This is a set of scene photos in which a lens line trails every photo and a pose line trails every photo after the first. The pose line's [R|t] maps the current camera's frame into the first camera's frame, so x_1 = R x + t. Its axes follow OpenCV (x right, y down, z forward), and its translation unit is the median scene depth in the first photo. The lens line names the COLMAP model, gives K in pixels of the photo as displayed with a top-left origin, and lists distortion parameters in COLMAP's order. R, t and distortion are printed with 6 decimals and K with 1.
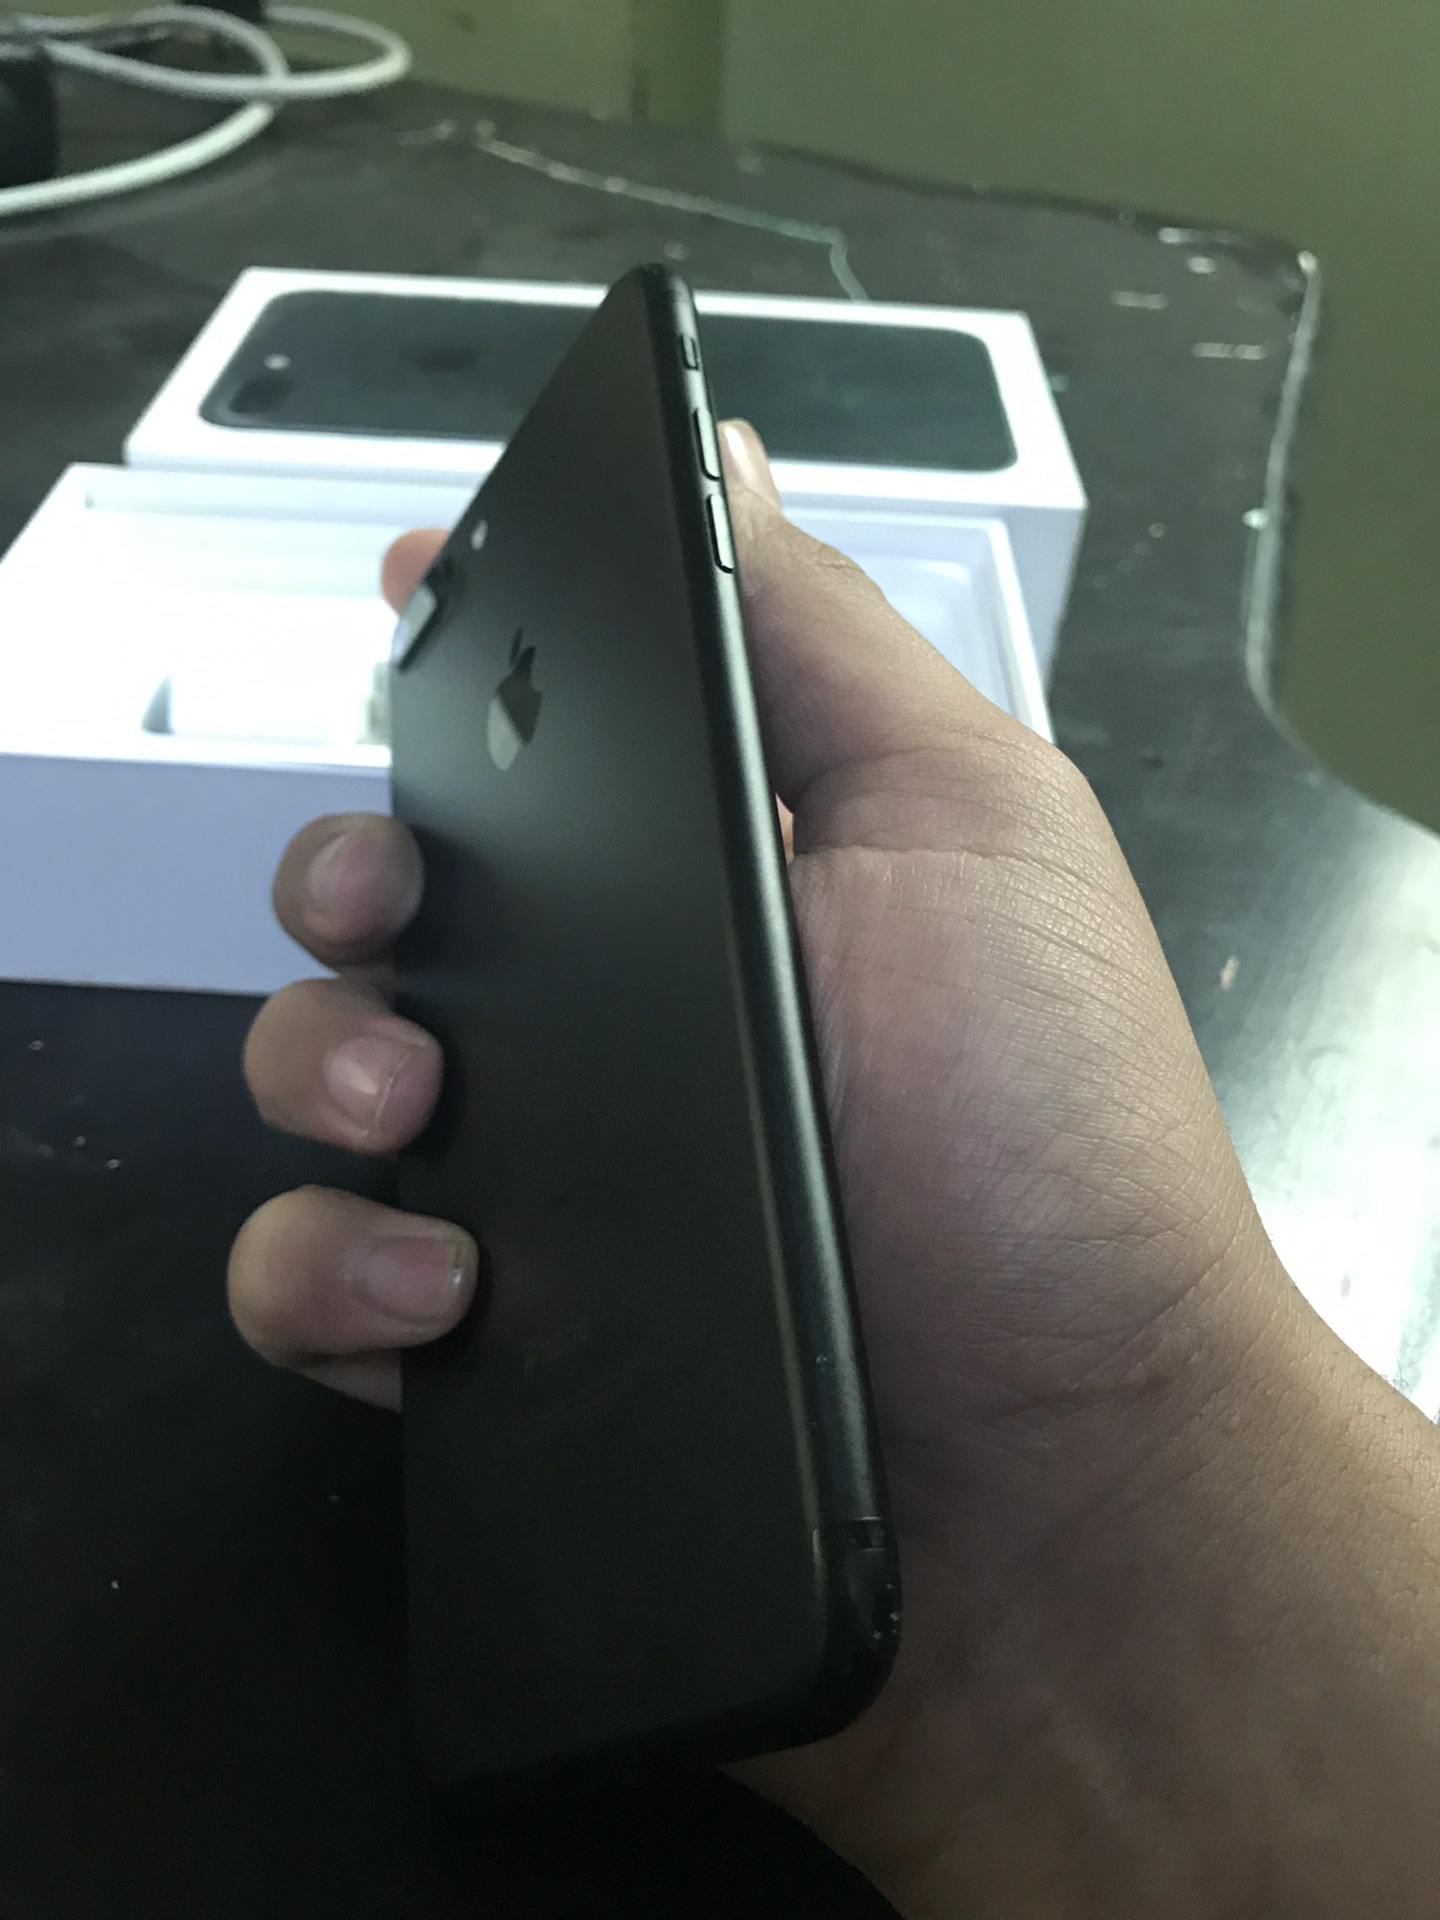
lens RADIAL K [[1566.4, 0, 720.0], [0, 1566.4, 960.0], [0, 0, 1]] dist [-0.001623, 0.012839]
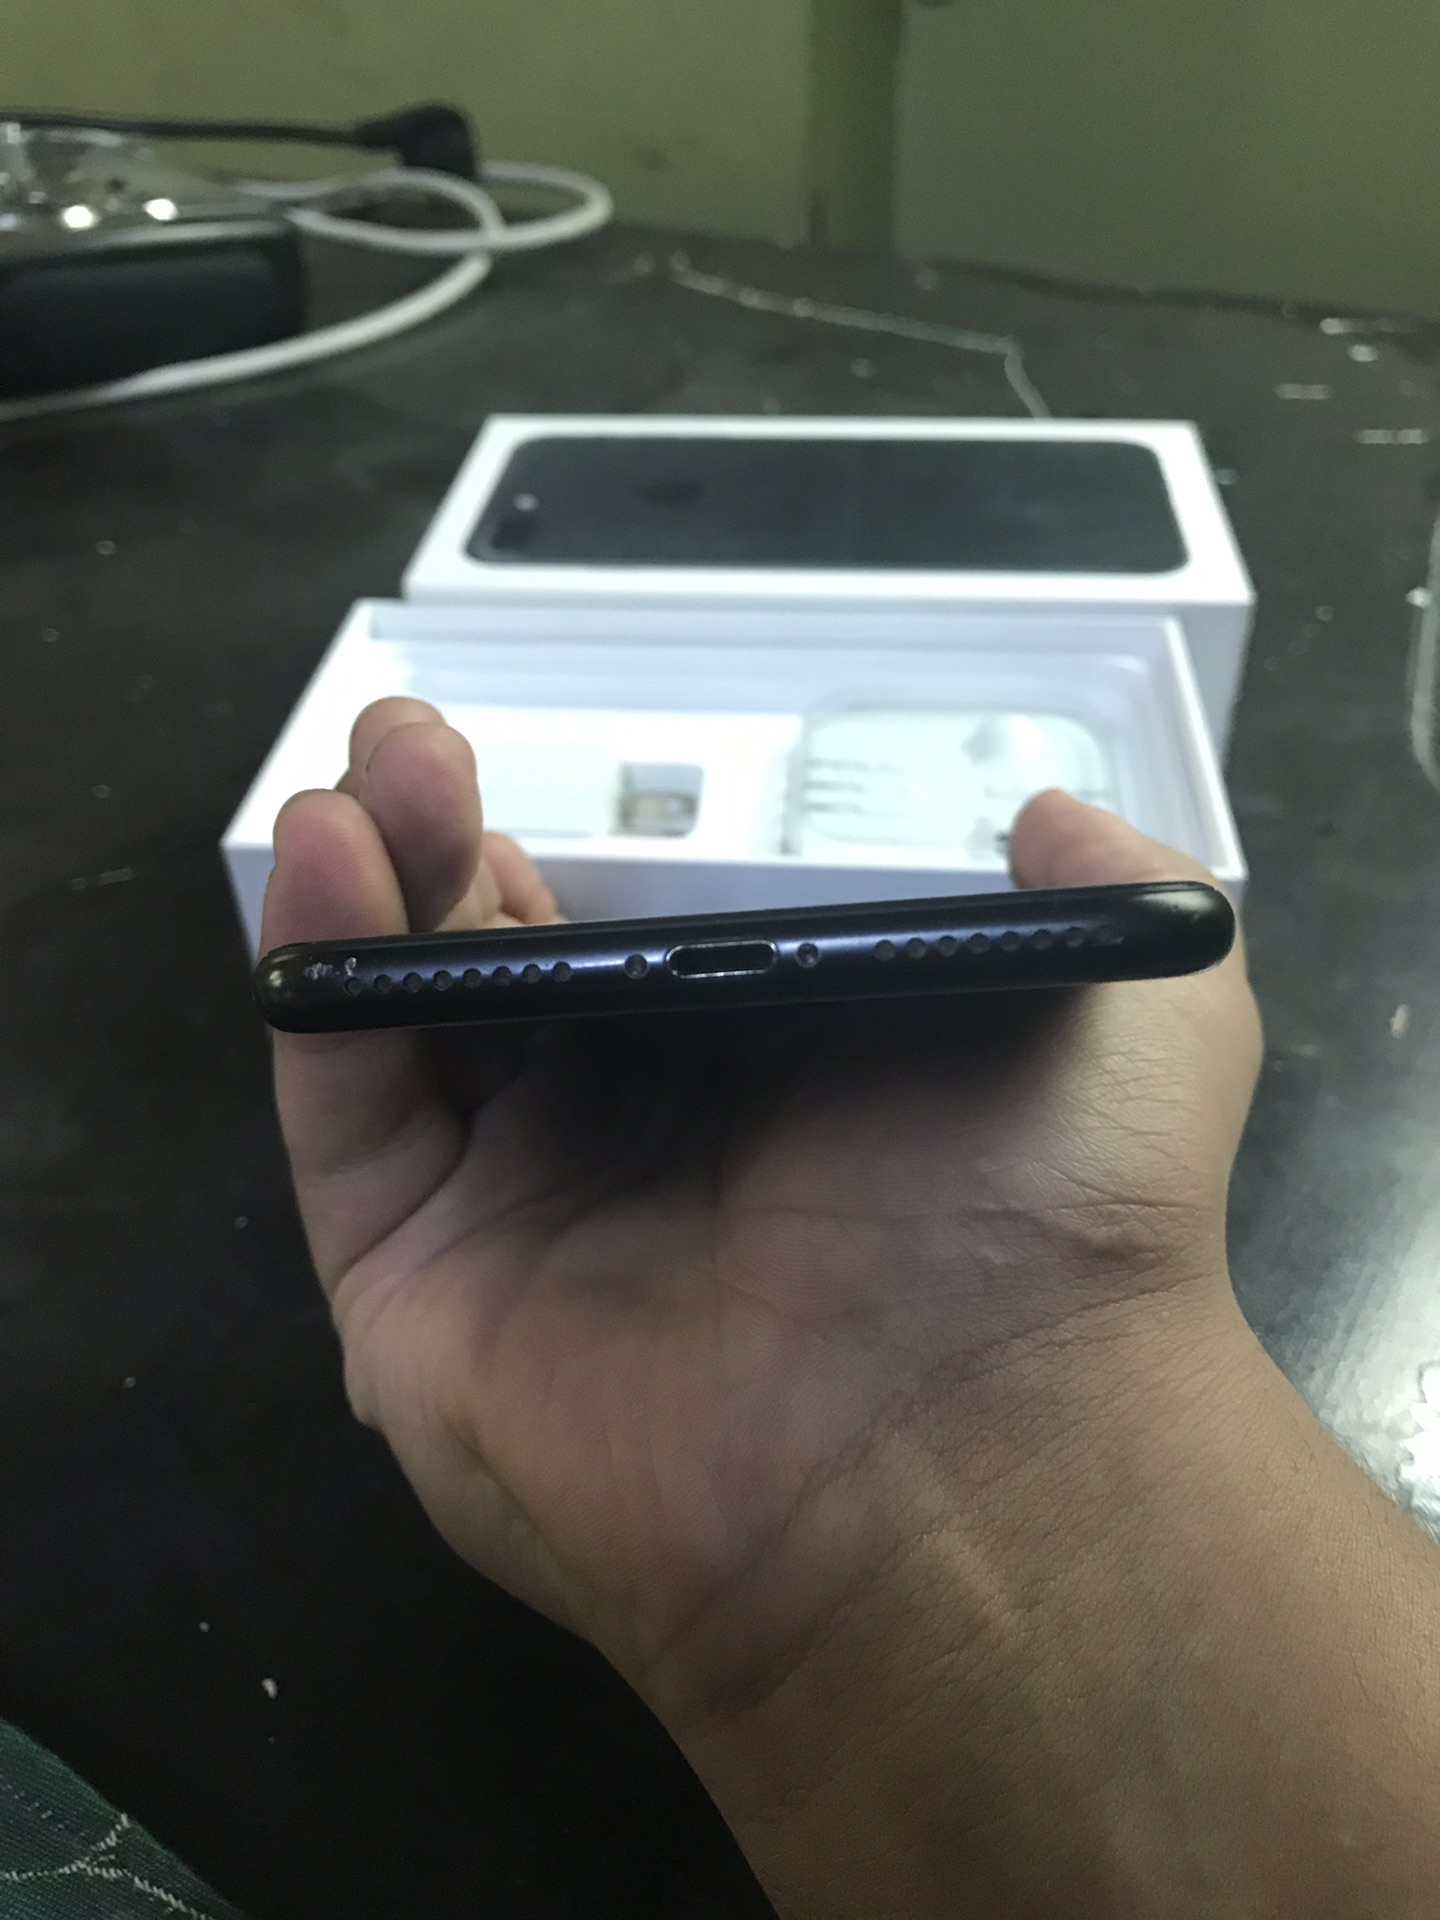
lens RADIAL K [[1602.0, 0, 720.0], [0, 1602.0, 960.0], [0, 0, 1]] dist [-0.011769, 0.000628]
pose [[0.994314, -0.018209, -0.104917, -0.018926], [0.013367, 0.998821, -0.046670, 0.007517], [0.105643, 0.045002, 0.993385, -0.104177]]
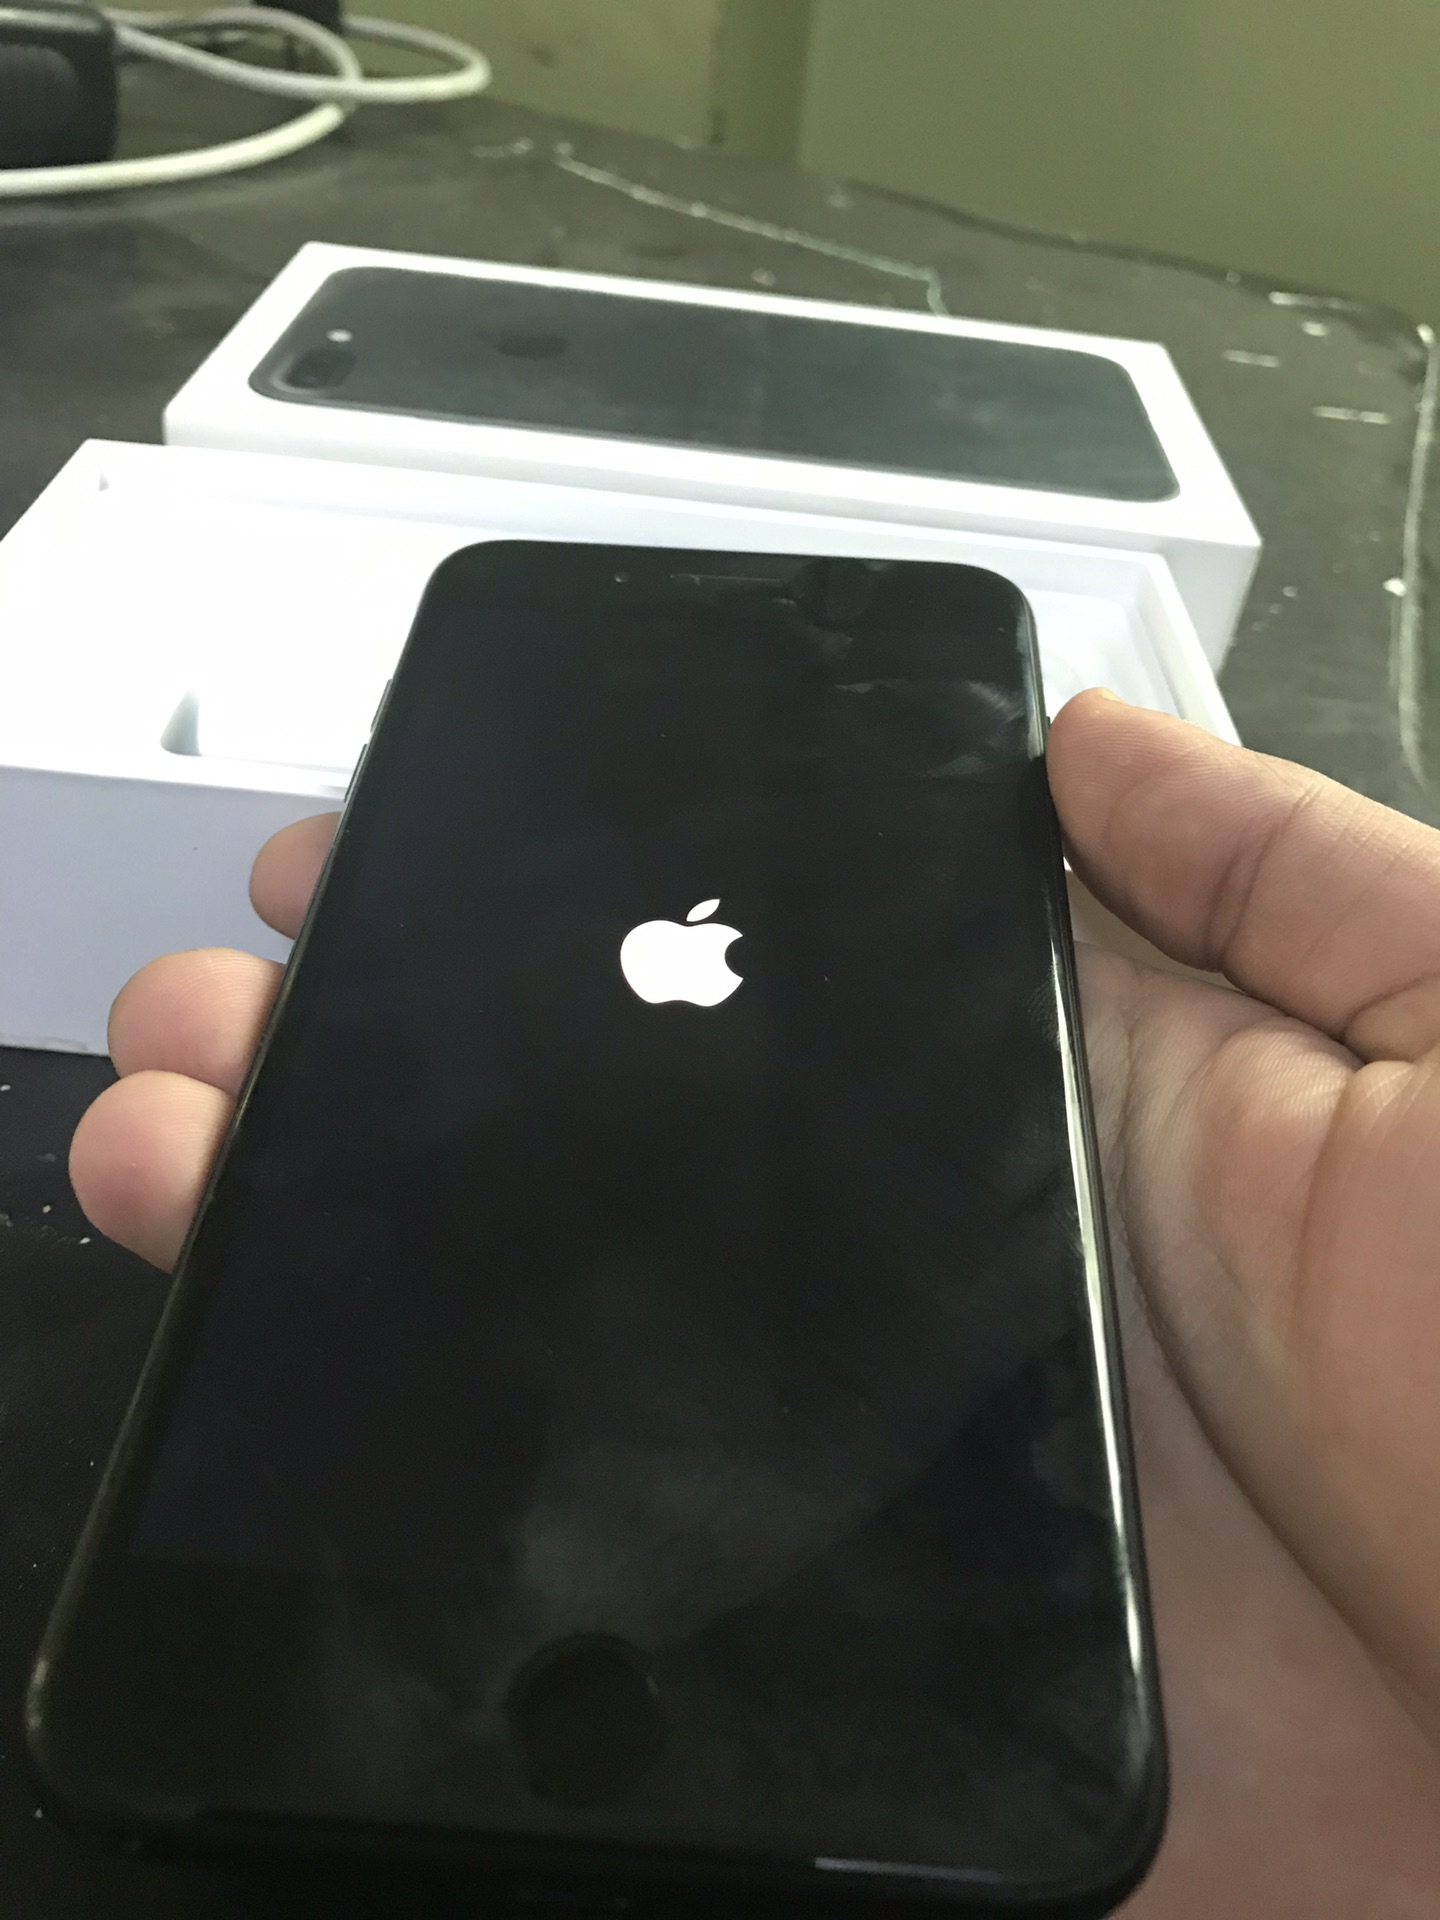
lens RADIAL K [[1530.3, 0, 720.0], [0, 1530.3, 960.0], [0, 0, 1]] dist [0.004624, 0.005156]
pose [[0.998053, 0.062128, 0.005463, -0.038274], [-0.061864, 0.997293, -0.039732, -0.004676], [-0.007916, 0.039317, 0.999195, 0.107470]]
